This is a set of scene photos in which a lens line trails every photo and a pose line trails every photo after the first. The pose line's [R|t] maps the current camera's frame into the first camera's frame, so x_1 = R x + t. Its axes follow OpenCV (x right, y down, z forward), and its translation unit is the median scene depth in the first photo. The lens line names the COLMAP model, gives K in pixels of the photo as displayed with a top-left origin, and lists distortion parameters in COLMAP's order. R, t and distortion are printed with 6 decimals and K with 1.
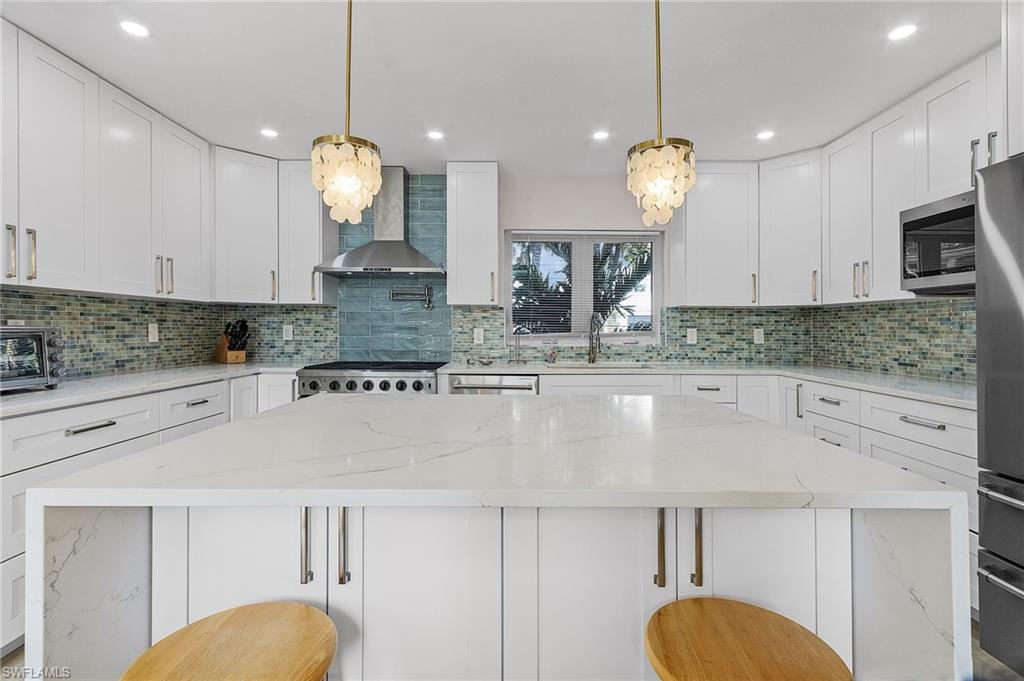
lens RADIAL K [[476.0, 0, 512.4], [0, 476.0, 318.6], [0, 0, 1]] dist [-0.002047, -0.000036]
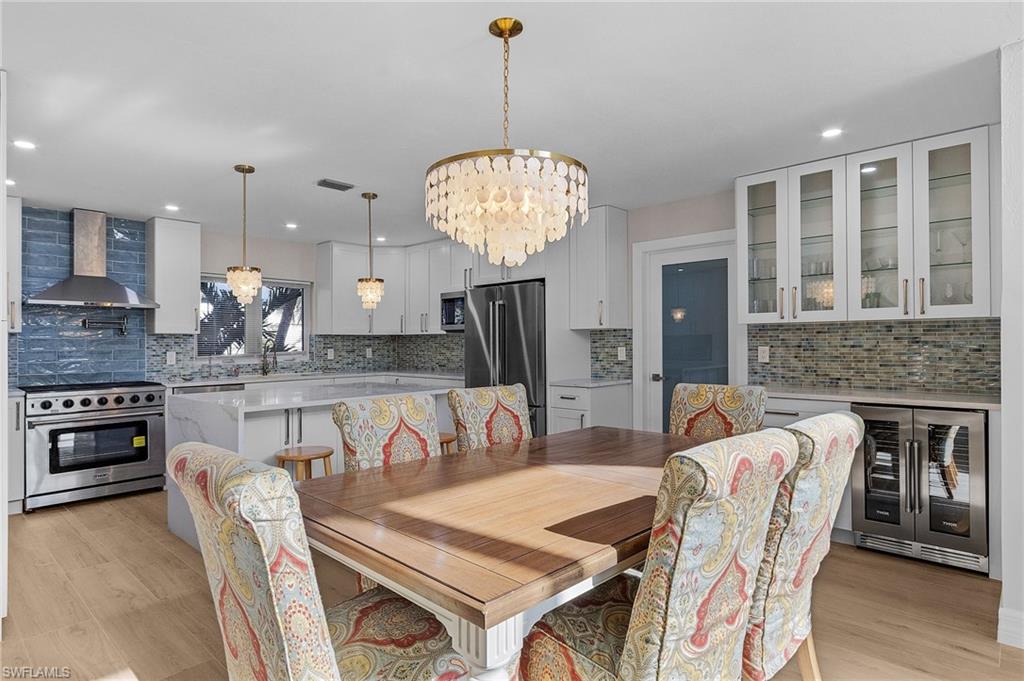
lens RADIAL K [[652.0, 0, 511.4], [0, 652.0, 316.8], [0, 0, 1]] dist [-0.010344, -0.002384]
pose [[0.683693, 0.016578, 0.729582, -0.799702], [-0.004068, 0.999813, -0.018906, -0.047873], [-0.729759, 0.009958, 0.683632, -0.893999]]
